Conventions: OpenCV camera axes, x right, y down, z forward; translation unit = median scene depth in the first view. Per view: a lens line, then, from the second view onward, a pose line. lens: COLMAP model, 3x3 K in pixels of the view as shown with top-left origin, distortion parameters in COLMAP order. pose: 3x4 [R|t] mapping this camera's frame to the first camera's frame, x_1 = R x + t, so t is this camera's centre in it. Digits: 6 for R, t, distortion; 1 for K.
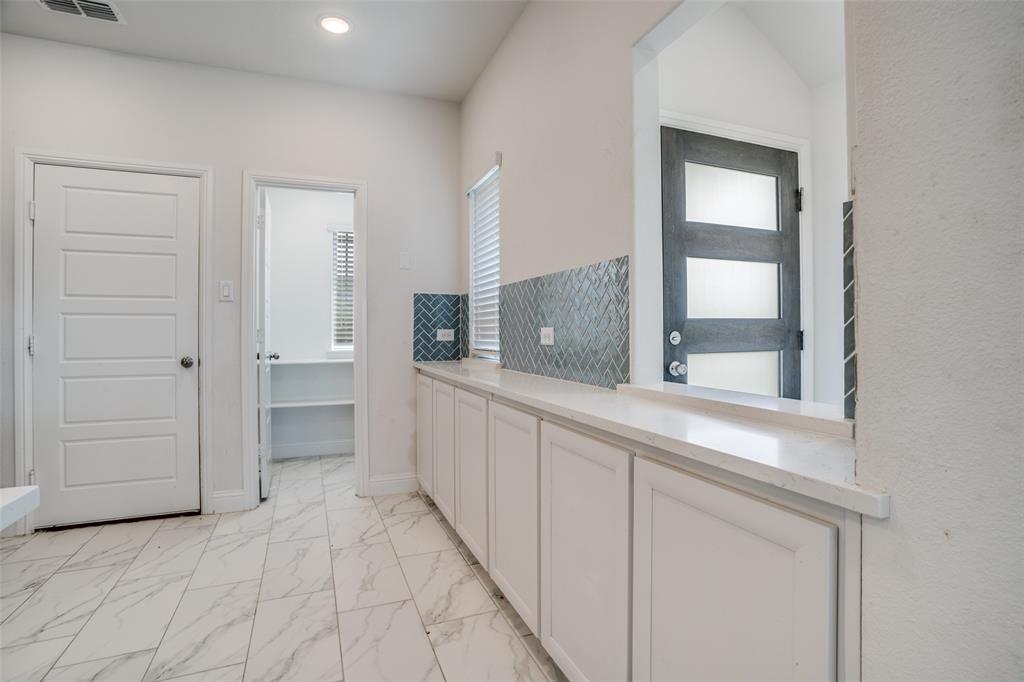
lens RADIAL K [[511.0, 0, 512.1], [0, 511.0, 328.4], [0, 0, 1]] dist [0.001165, 0.000399]
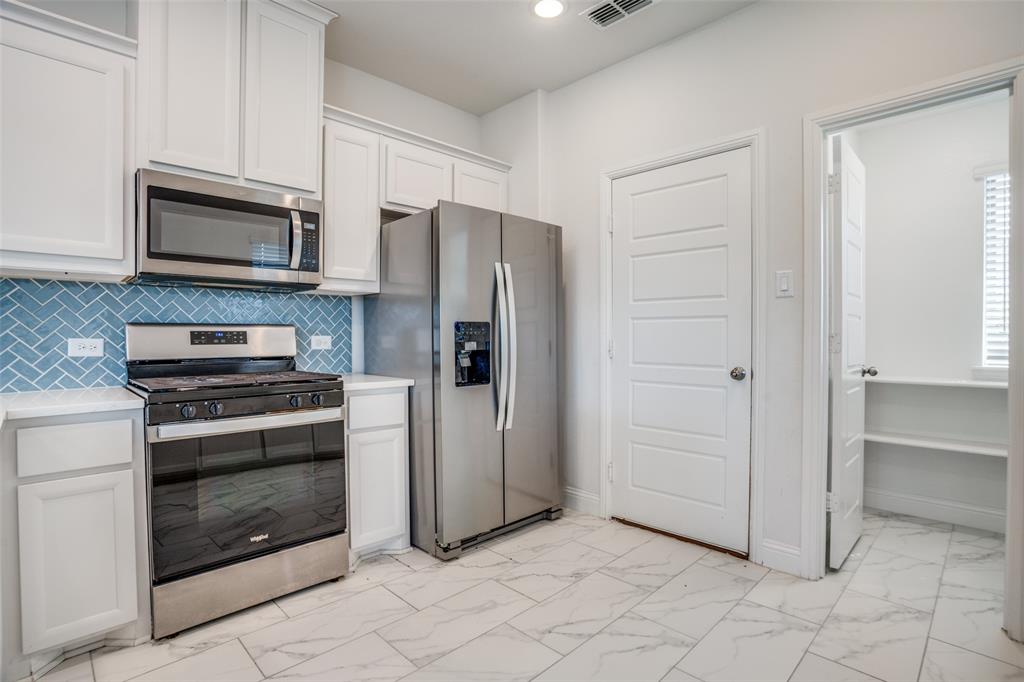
lens RADIAL K [[498.9, 0, 511.3], [0, 498.9, 343.2], [0, 0, 1]] dist [-0.059756, 0.022038]
pose [[0.383123, 0.017107, -0.923539, -0.037830], [0.003801, 0.999791, 0.020096, -0.000476], [0.923690, -0.011210, 0.382978, 0.348352]]
